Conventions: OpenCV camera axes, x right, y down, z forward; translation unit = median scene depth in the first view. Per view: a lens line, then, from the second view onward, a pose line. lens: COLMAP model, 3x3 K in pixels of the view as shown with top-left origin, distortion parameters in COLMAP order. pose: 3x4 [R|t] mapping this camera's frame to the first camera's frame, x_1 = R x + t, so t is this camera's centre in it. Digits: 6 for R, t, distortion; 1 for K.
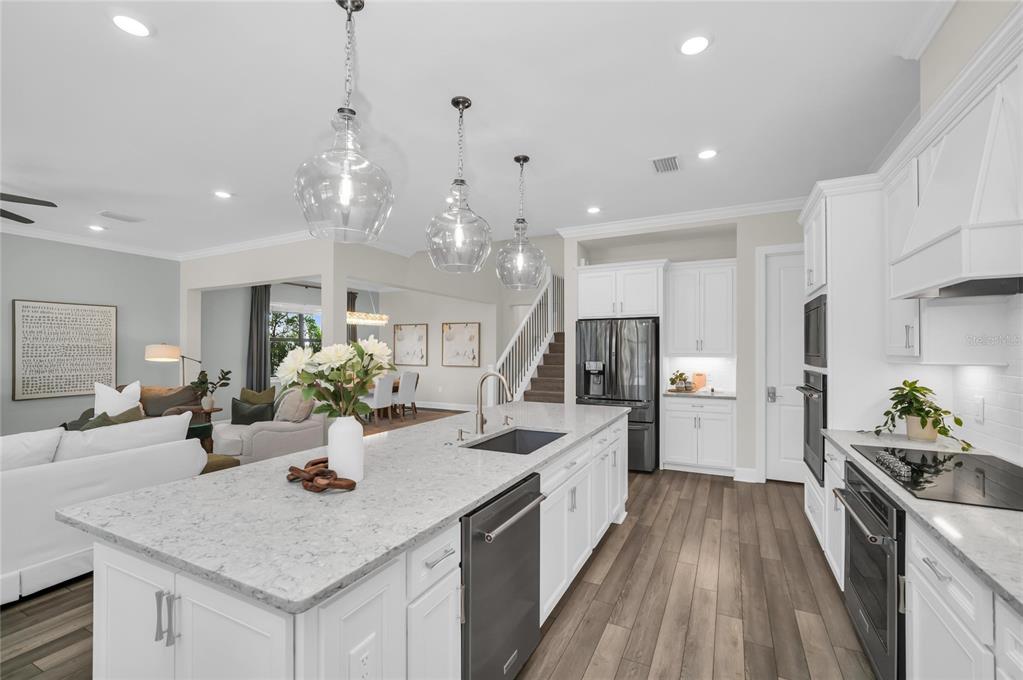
lens RADIAL K [[438.3, 0, 514.3], [0, 438.3, 343.4], [0, 0, 1]] dist [-0.002926, -0.000194]
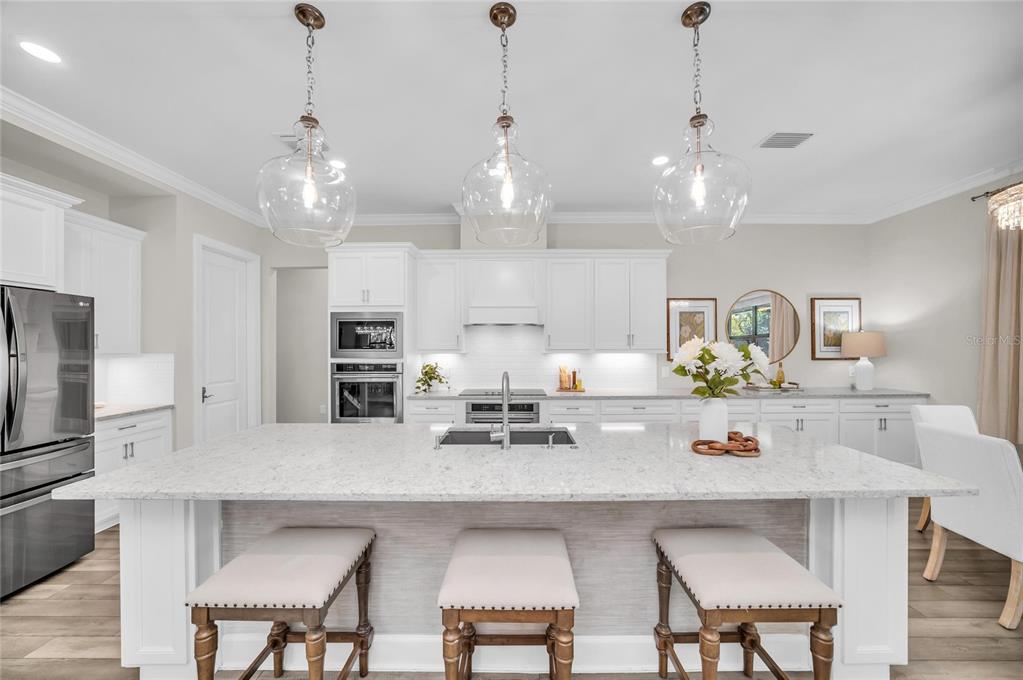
lens RADIAL K [[367.1, 0, 509.1], [0, 367.1, 341.6], [0, 0, 1]] dist [-0.021526, -0.000009]
pose [[-0.439822, 0.010992, 0.898018, -0.671024], [-0.008966, 0.999822, -0.016629, 0.014335], [-0.898040, -0.015366, -0.439645, 1.252968]]
